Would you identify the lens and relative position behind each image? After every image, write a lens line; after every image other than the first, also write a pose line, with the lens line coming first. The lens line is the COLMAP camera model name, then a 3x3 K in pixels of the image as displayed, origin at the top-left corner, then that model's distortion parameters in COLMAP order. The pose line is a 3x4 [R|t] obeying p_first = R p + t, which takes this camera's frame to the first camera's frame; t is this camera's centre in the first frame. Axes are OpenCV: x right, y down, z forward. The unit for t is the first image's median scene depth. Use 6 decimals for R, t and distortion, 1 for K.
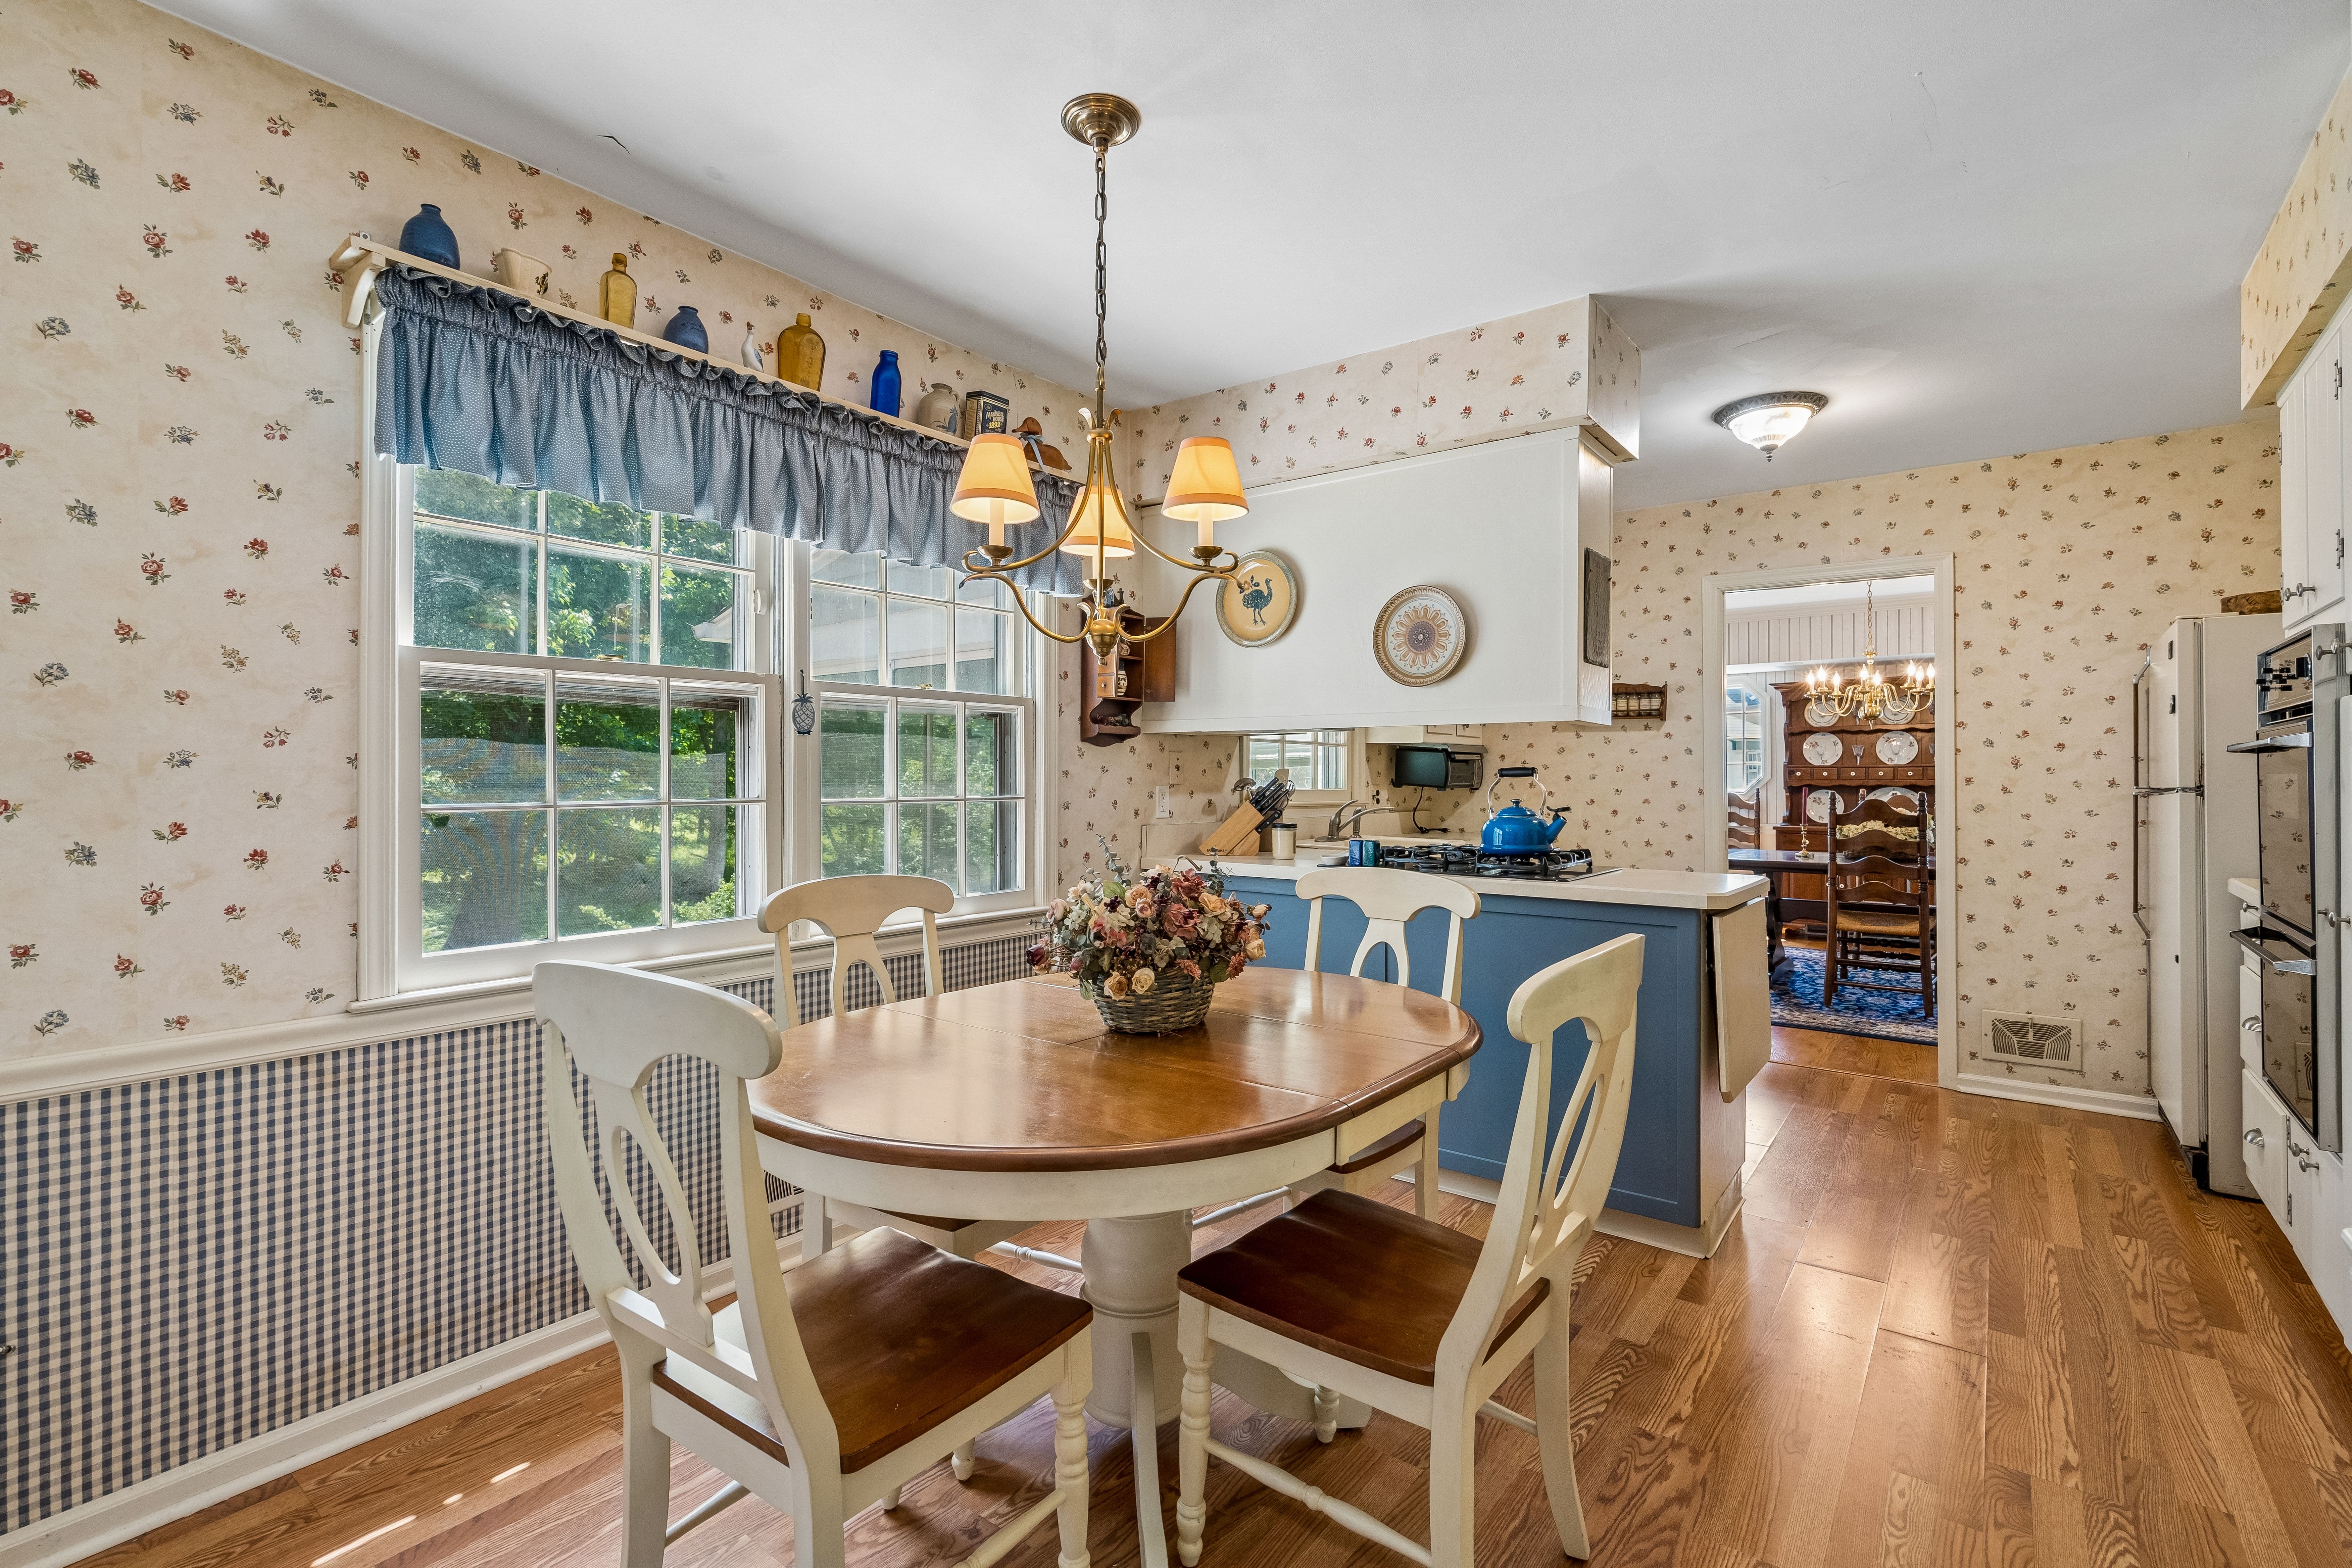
lens RADIAL K [[1091.0, 0, 1167.9], [0, 1091.0, 764.0], [0, 0, 1]] dist [0.012512, -0.004451]
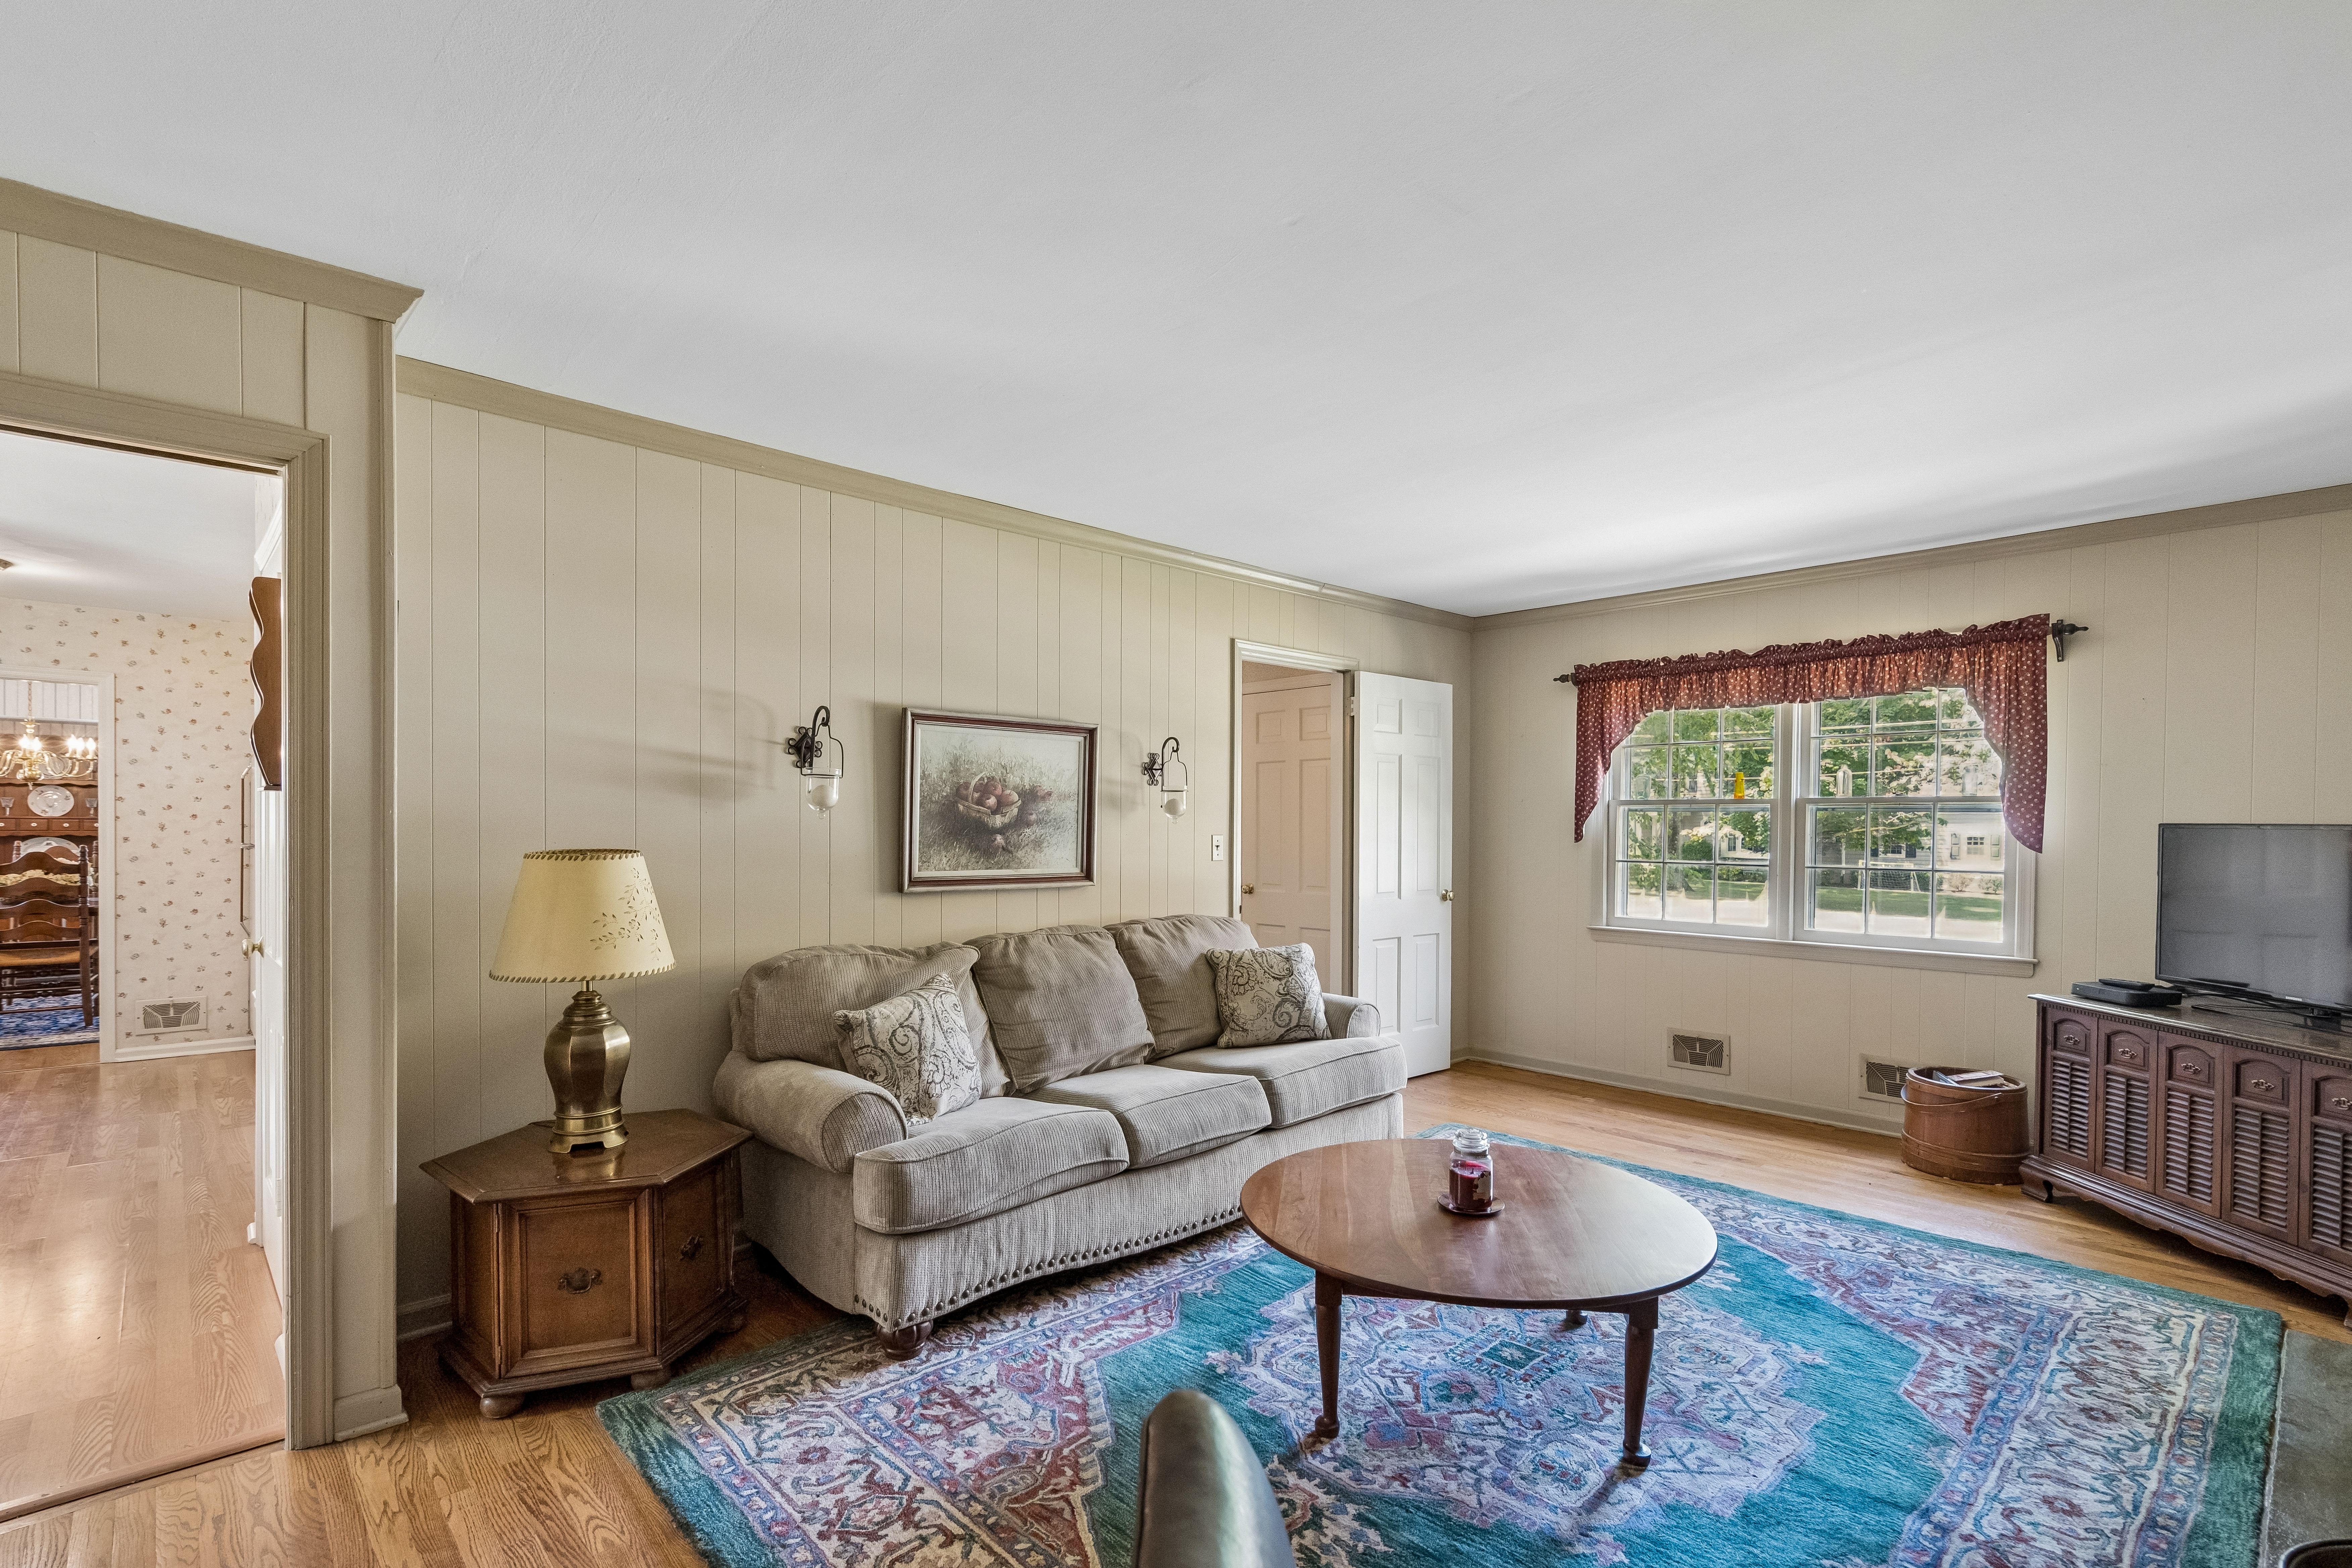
lens RADIAL K [[1089.2, 0, 1175.9], [0, 1089.2, 840.3], [0, 0, 1]] dist [-0.002463, 0.000330]
pose [[0.169670, -0.013177, 0.985413, -0.412467], [-0.021599, 0.999621, 0.017086, -0.036673], [-0.985264, -0.024183, 0.169321, -0.559015]]
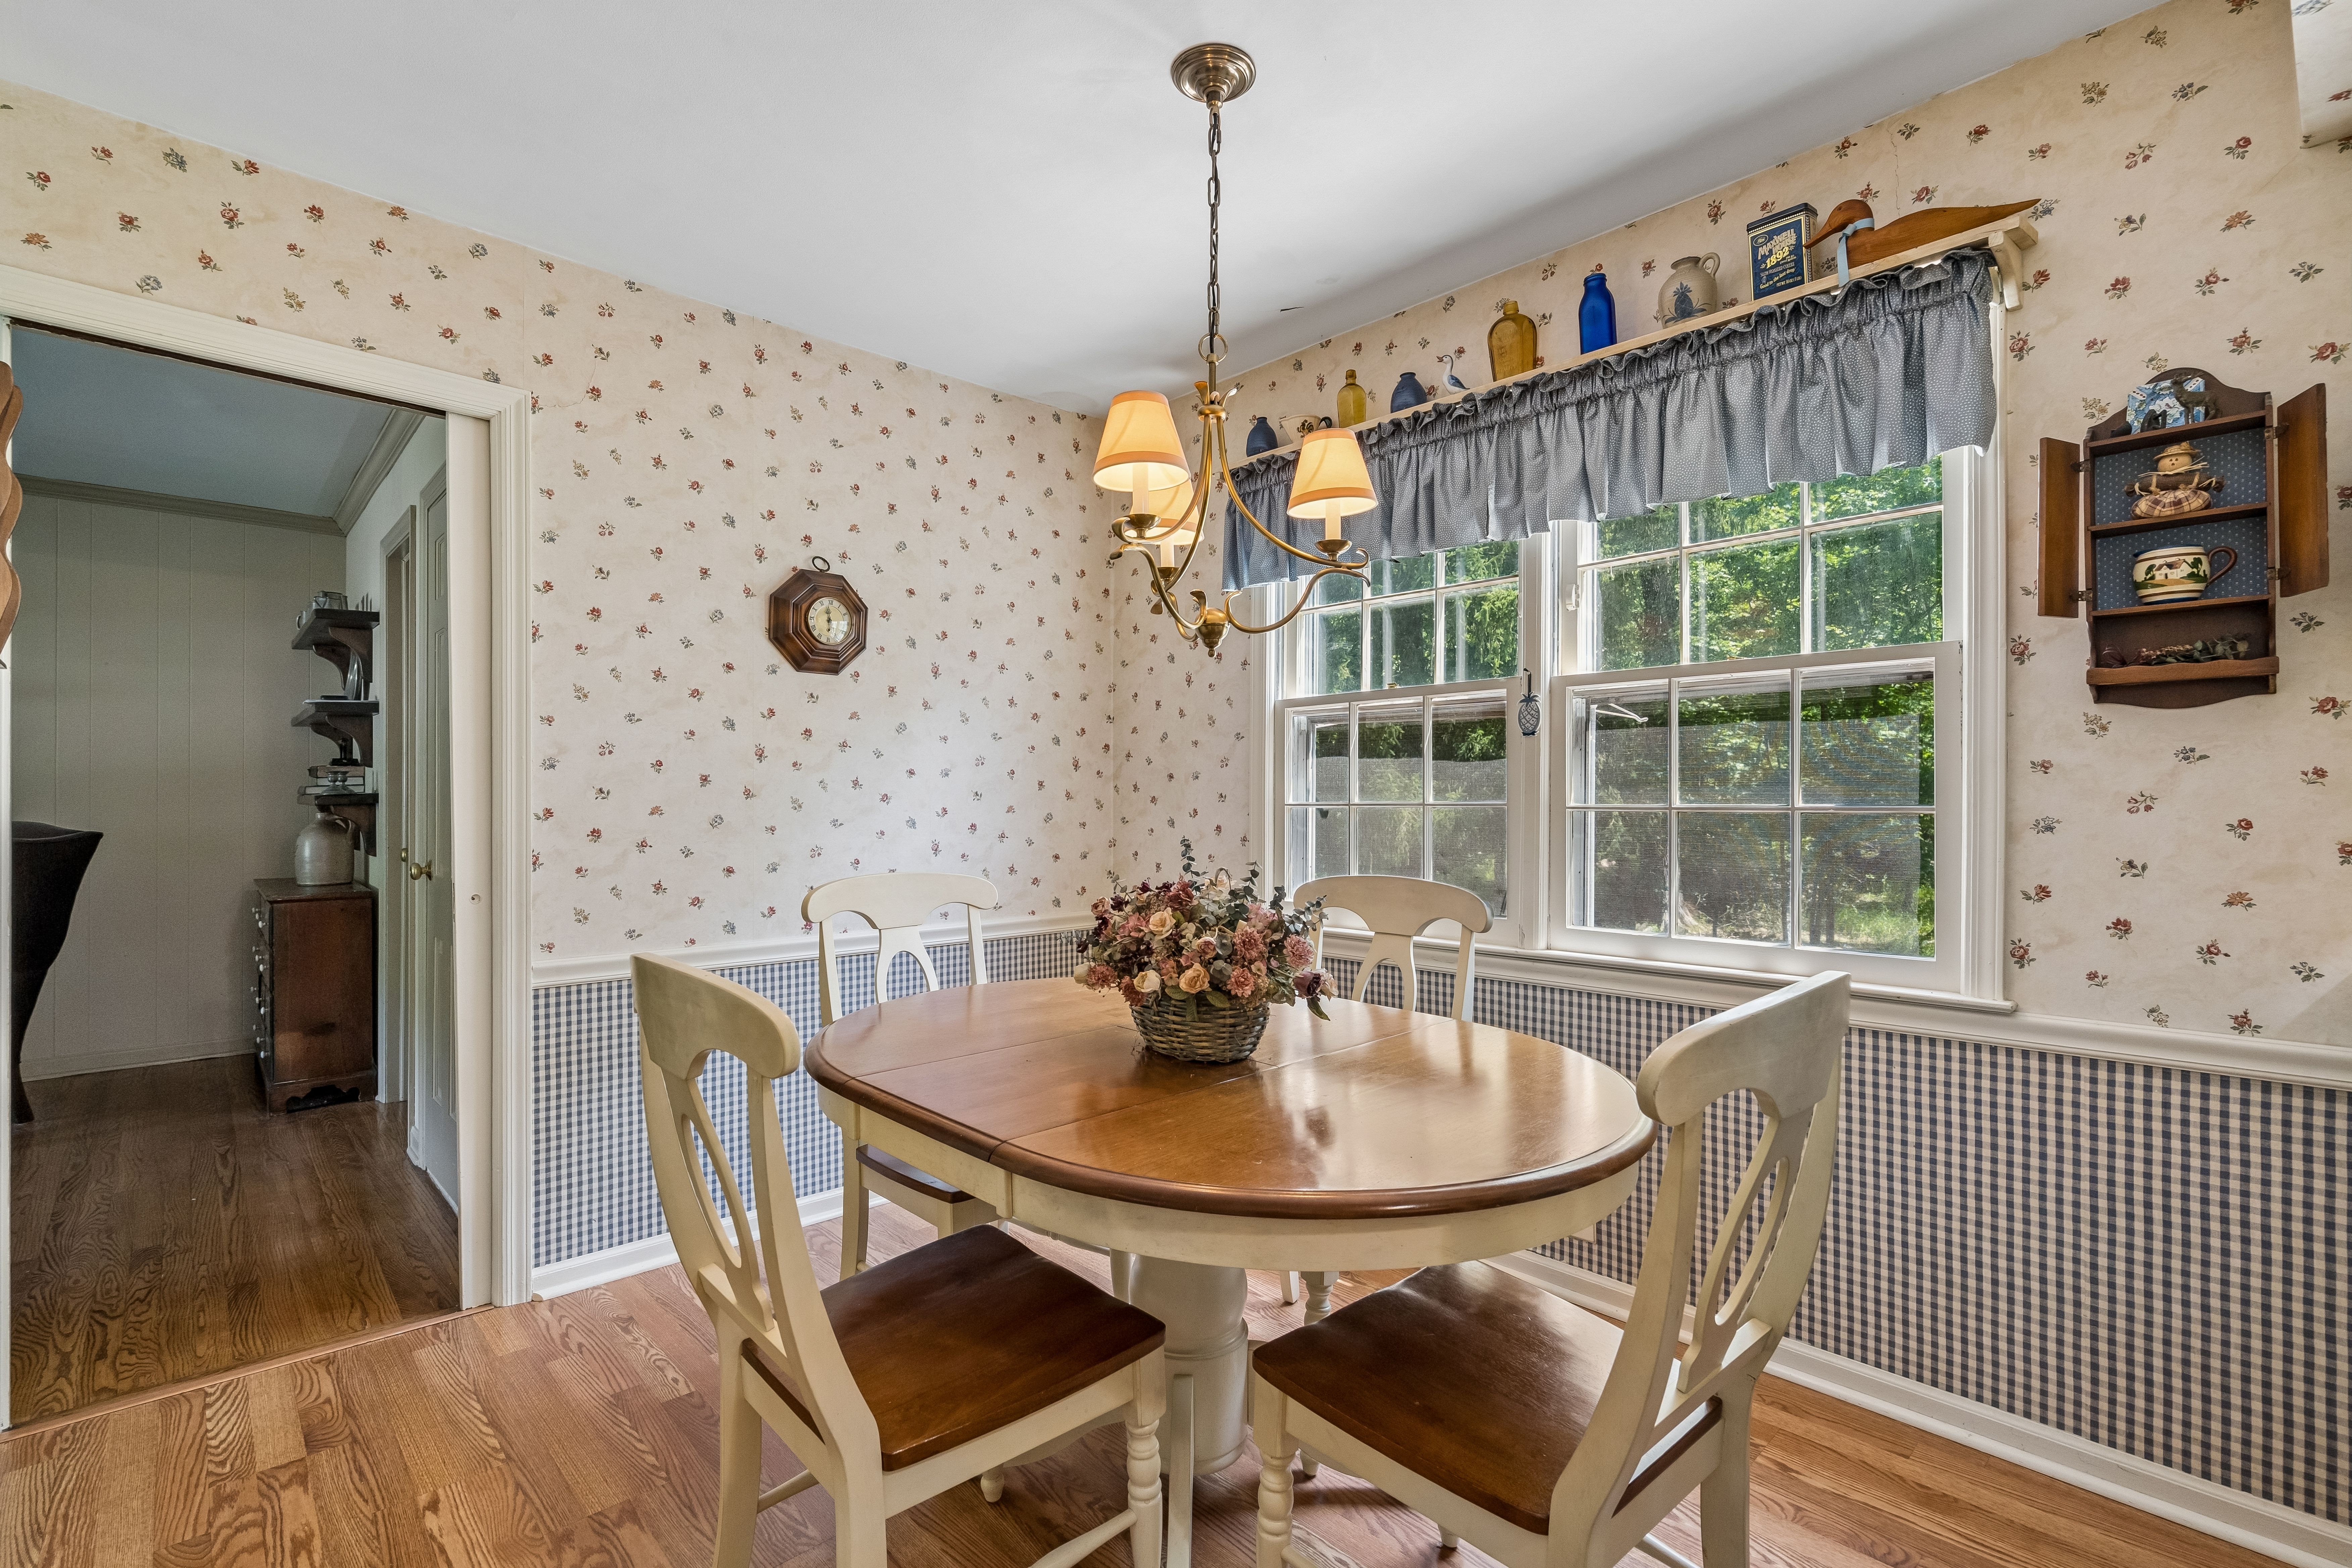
lens RADIAL K [[1065.1, 0, 1176.7], [0, 1065.1, 792.5], [0, 0, 1]] dist [-0.002257, 0.001119]
pose [[-0.162039, -0.001585, -0.986783, 0.415460], [0.016469, 0.999855, -0.004310, 0.013944], [0.986647, -0.016949, -0.161990, 0.552418]]
